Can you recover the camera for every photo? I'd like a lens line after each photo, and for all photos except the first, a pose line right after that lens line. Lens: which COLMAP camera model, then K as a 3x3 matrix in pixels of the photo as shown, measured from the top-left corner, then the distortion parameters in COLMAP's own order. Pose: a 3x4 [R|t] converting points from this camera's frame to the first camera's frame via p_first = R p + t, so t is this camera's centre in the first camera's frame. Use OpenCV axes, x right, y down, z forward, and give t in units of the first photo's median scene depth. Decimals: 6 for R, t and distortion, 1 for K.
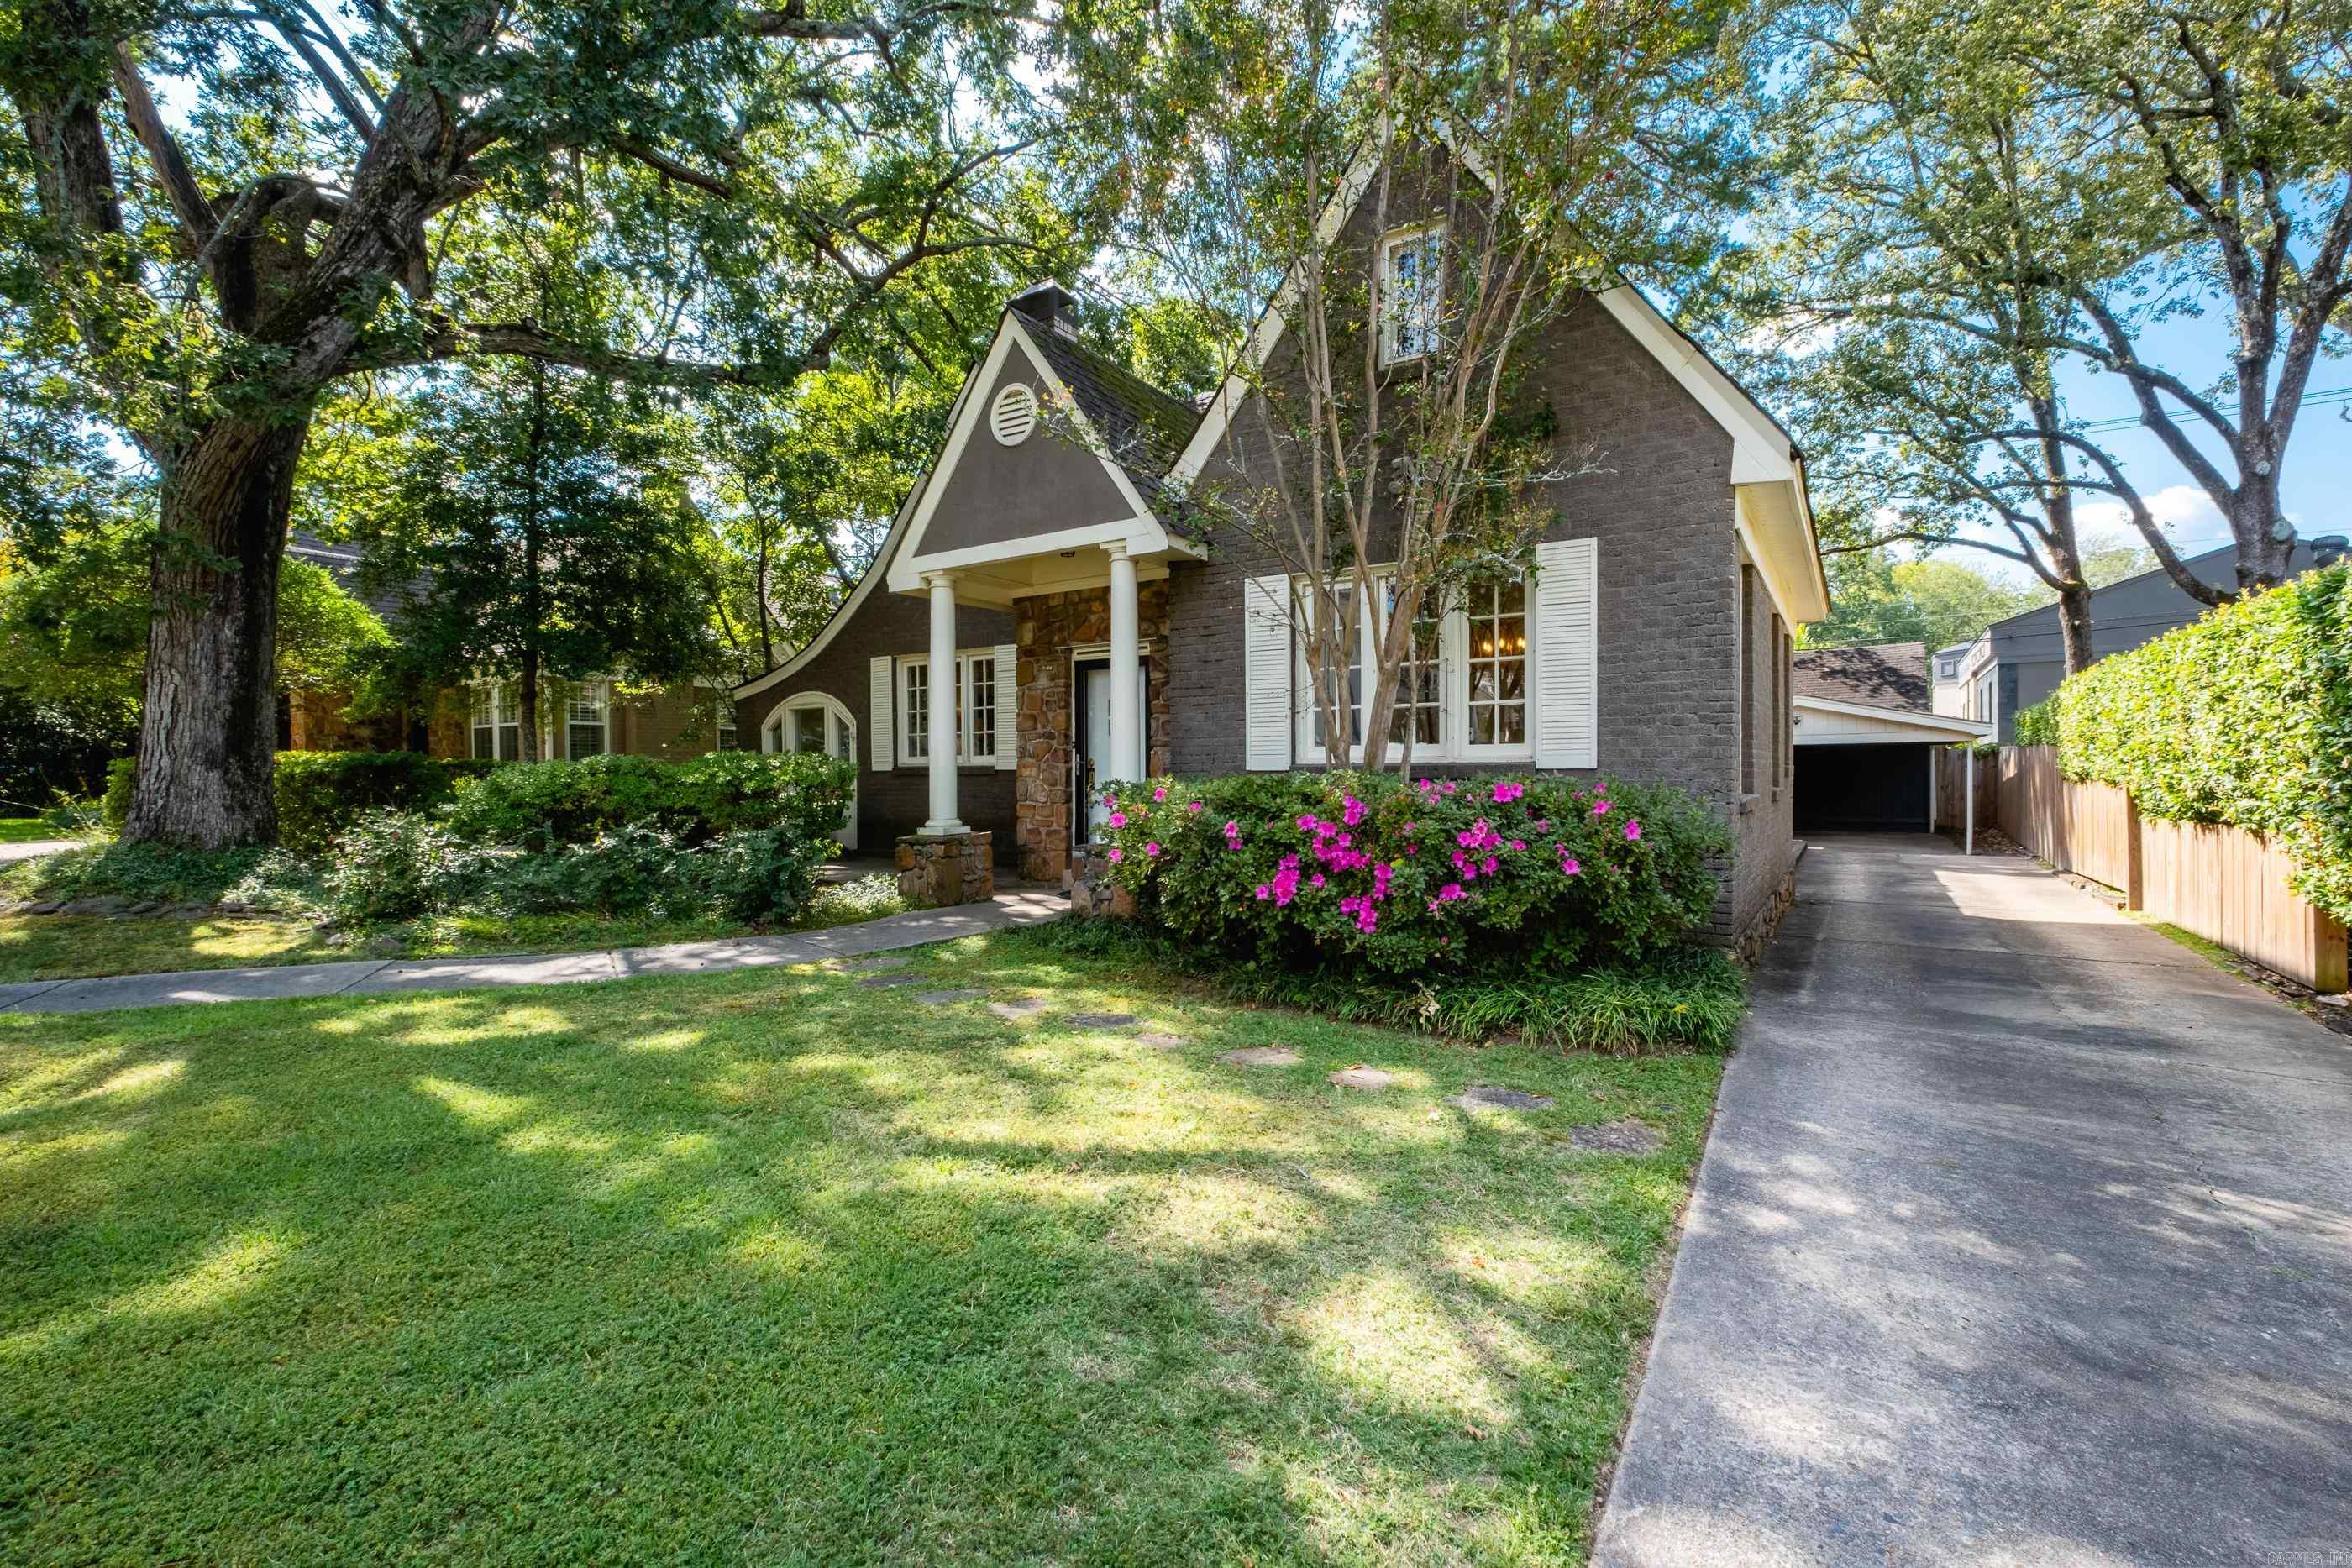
lens RADIAL K [[1028.9, 0, 1181.0], [0, 1028.9, 785.5], [0, 0, 1]] dist [0.000901, 0.000068]
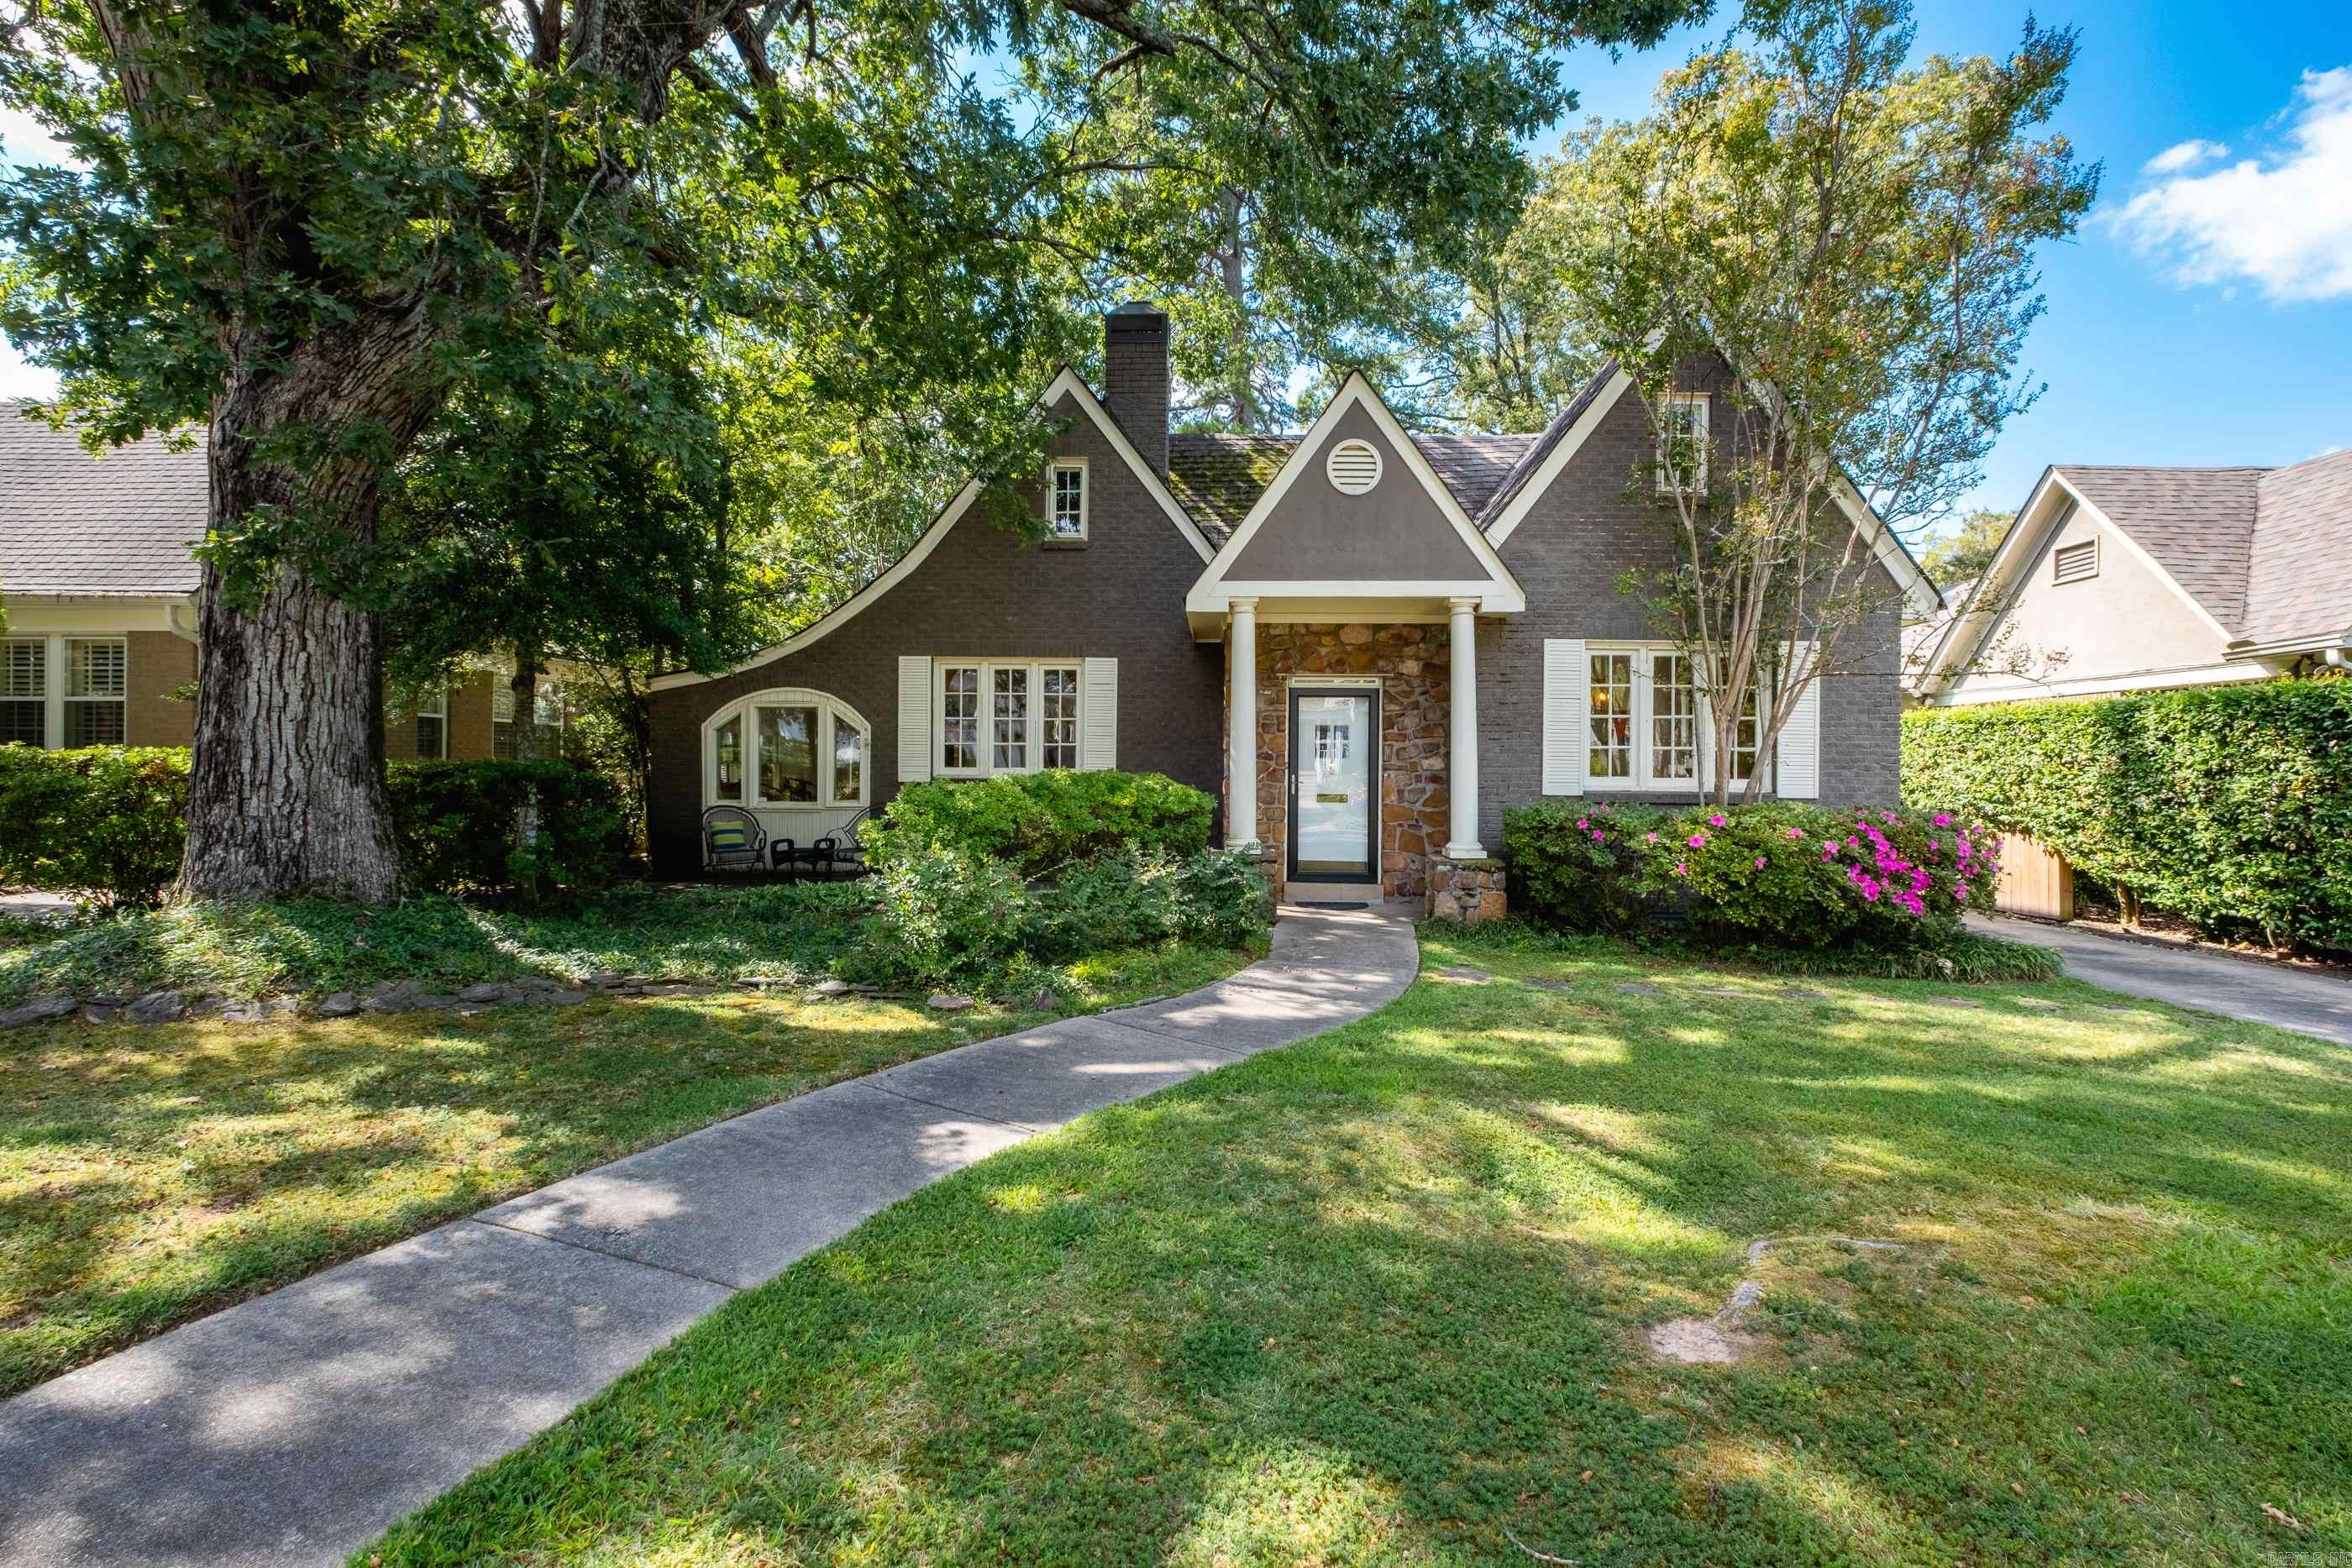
lens RADIAL K [[1028.9, 0, 1171.2], [0, 1028.9, 782.9], [0, 0, 1]] dist [0.000901, 0.000068]
pose [[0.861899, 0.010414, 0.506973, -0.838814], [-0.009515, 0.999945, -0.004364, -0.017861], [-0.506991, -0.001063, 0.861951, 0.150549]]
